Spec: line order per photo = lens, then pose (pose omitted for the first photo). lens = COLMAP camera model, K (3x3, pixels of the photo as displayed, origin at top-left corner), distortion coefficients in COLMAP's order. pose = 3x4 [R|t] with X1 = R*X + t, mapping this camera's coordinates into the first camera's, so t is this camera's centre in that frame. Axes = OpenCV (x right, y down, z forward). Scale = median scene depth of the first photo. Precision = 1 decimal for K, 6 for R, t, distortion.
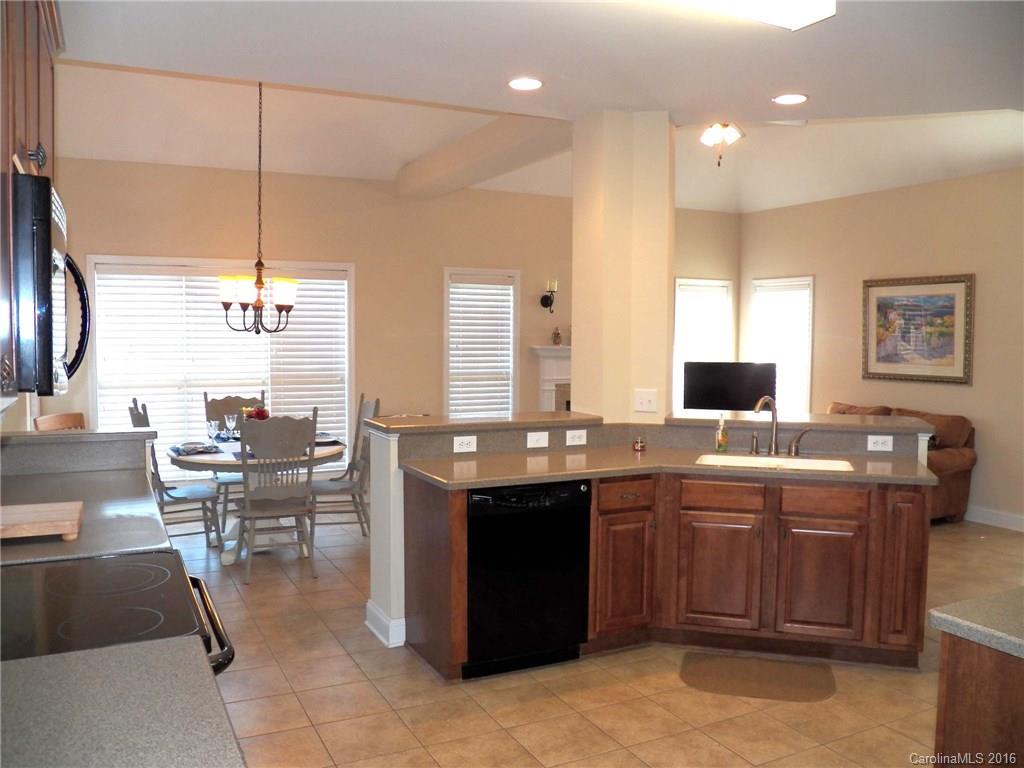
lens RADIAL K [[834.6, 0, 512.0], [0, 834.6, 384.0], [0, 0, 1]] dist [-0.077439, 0.010296]
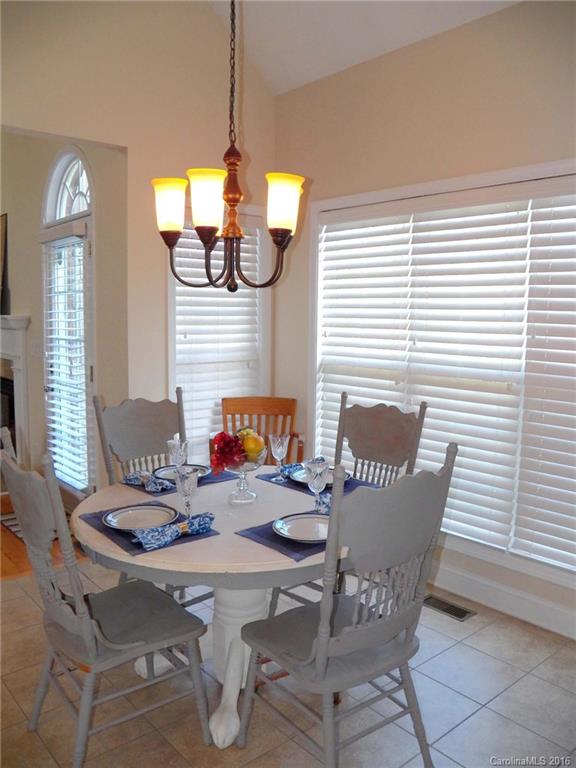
lens RADIAL K [[625.9, 0, 288.0], [0, 625.9, 384.0], [0, 0, 1]] dist [-0.077439, 0.010296]
pose [[0.248045, 0.110995, -0.962369, 0.083004], [-0.072045, 0.992777, 0.095933, -0.043011], [0.966066, 0.045538, 0.254250, 0.934955]]
